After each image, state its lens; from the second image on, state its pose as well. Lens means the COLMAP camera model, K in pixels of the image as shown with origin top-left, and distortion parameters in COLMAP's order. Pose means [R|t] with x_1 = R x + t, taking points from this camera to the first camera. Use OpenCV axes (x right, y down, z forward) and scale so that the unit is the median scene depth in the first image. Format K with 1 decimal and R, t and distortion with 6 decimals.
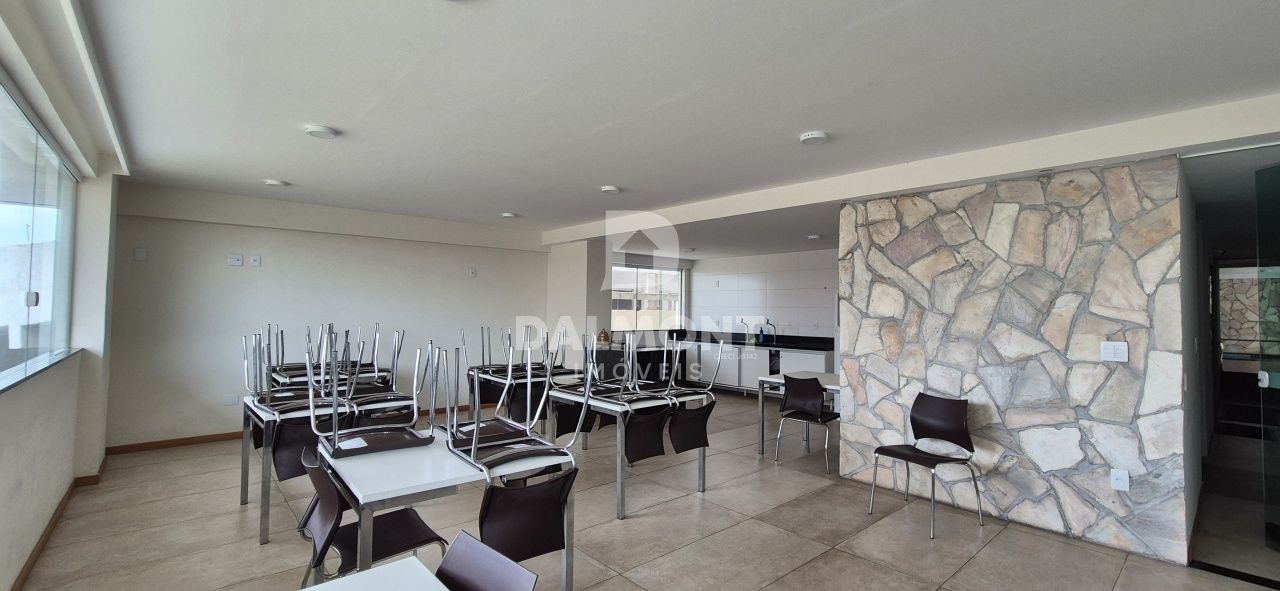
lens RADIAL K [[522.1, 0, 633.8], [0, 522.1, 289.4], [0, 0, 1]] dist [0.009324, -0.001167]
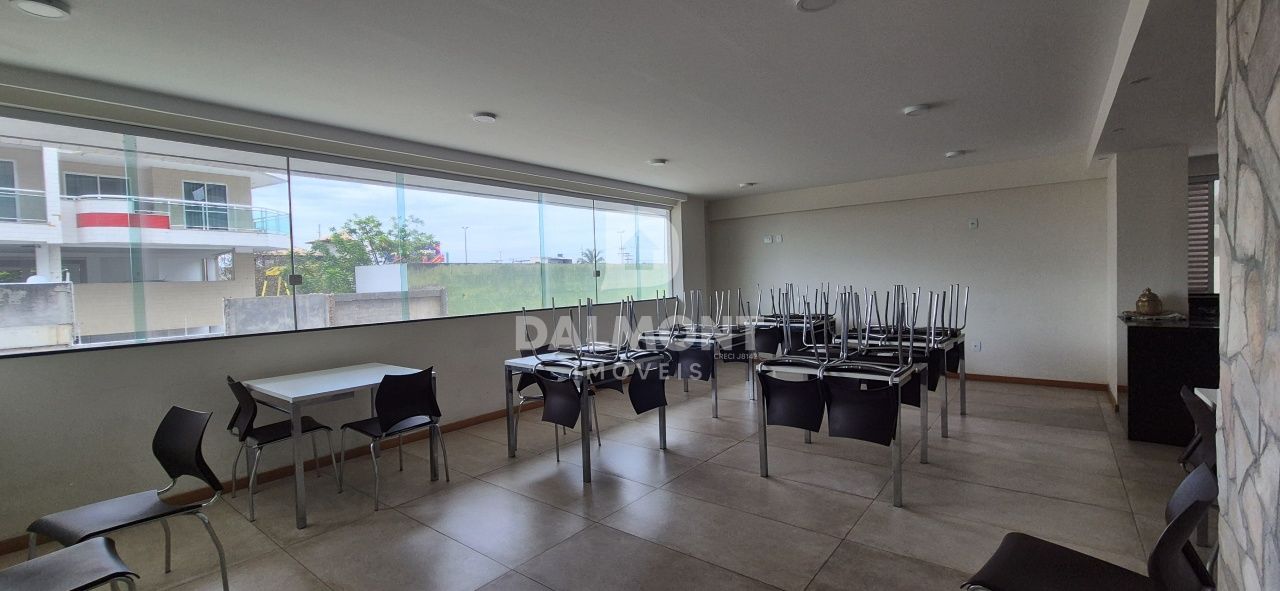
lens RADIAL K [[522.1, 0, 648.0], [0, 522.1, 287.8], [0, 0, 1]] dist [0.009324, -0.001167]
pose [[0.192124, 0.004487, -0.981360, 0.381575], [0.069233, 0.997436, 0.018114, 0.018036], [0.978925, -0.071423, 0.191321, 0.254986]]
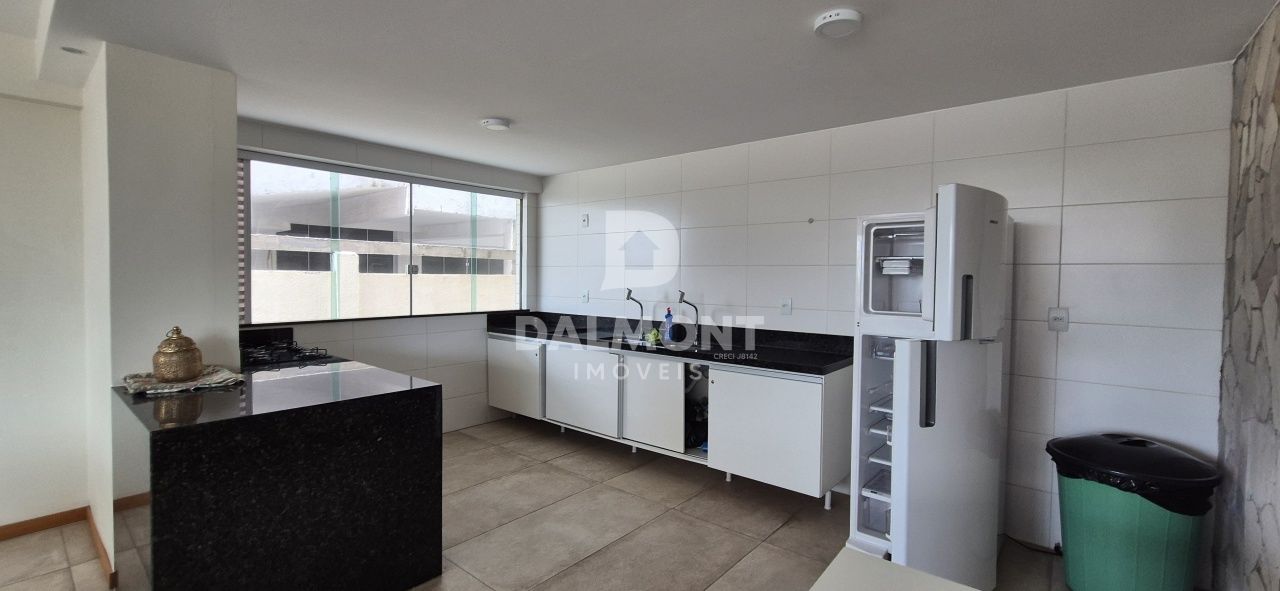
lens RADIAL K [[522.1, 0, 627.7], [0, 522.1, 290.9], [0, 0, 1]] dist [0.009324, -0.001167]
pose [[0.988410, -0.007350, 0.151629, 0.140554], [-0.003231, 0.997583, 0.069415, 0.024904], [-0.151773, -0.069101, 0.985997, 0.557308]]
